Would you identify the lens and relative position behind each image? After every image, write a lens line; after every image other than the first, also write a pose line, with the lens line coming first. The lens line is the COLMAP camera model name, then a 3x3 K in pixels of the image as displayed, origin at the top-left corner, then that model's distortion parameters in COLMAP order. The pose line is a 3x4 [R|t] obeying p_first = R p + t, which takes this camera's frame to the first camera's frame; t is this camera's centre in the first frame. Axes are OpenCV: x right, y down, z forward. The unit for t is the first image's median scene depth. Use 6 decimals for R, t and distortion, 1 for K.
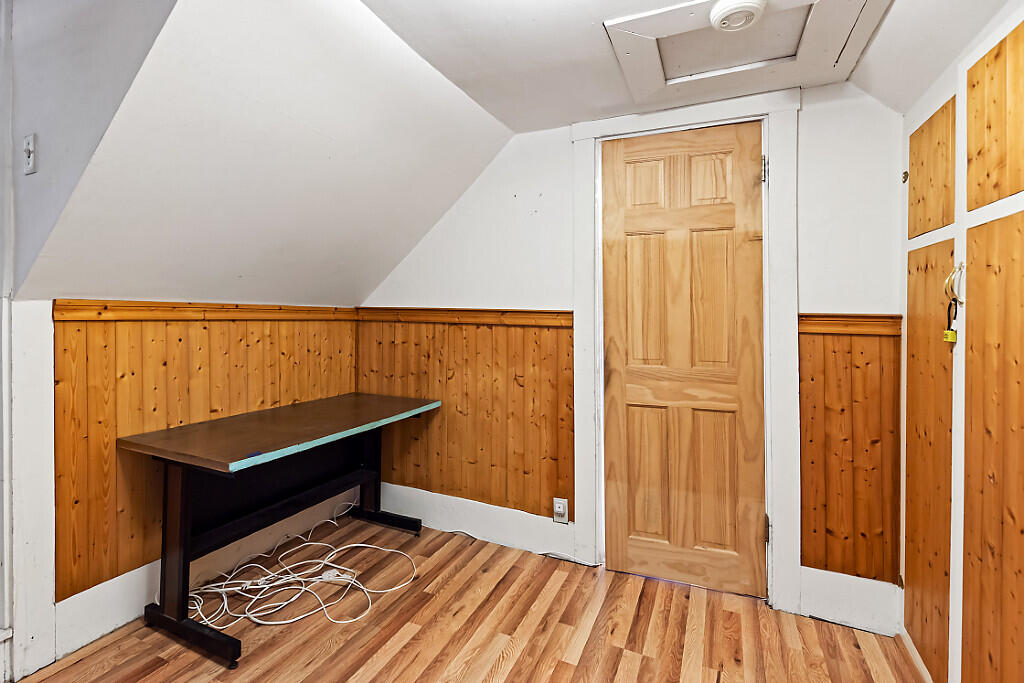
lens RADIAL K [[470.2, 0, 506.5], [0, 470.2, 317.6], [0, 0, 1]] dist [-0.003882, -0.000931]
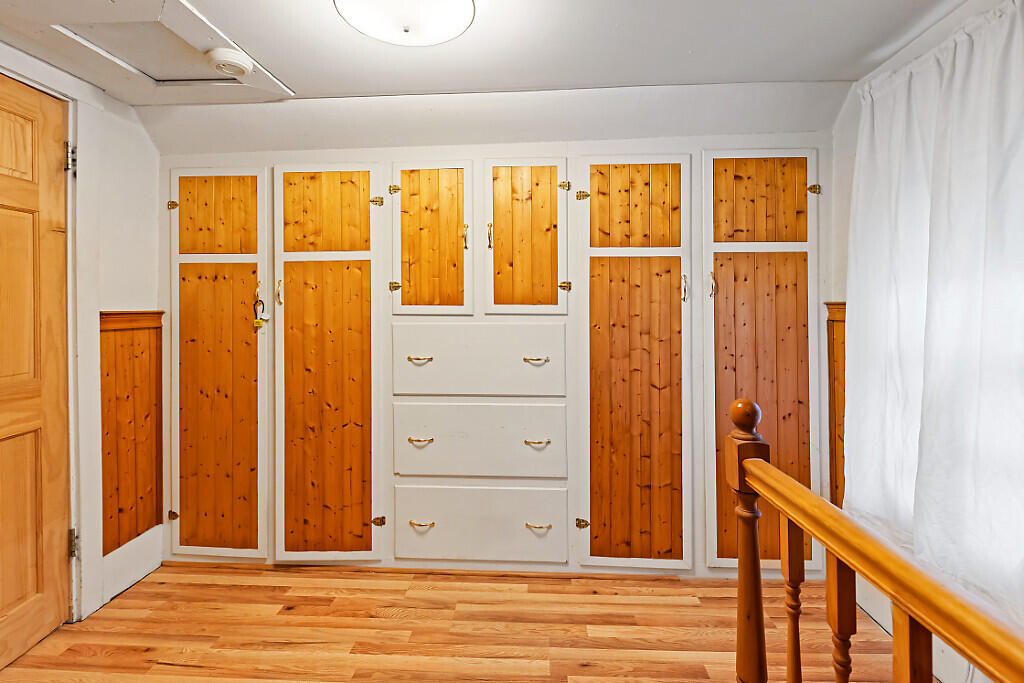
lens RADIAL K [[470.2, 0, 506.5], [0, 470.2, 317.6], [0, 0, 1]] dist [-0.003882, -0.000931]
pose [[-0.363514, -0.034978, 0.930932, -0.646136], [0.013419, 0.998995, 0.042775, -0.027899], [-0.931492, 0.028042, -0.362679, 0.550005]]
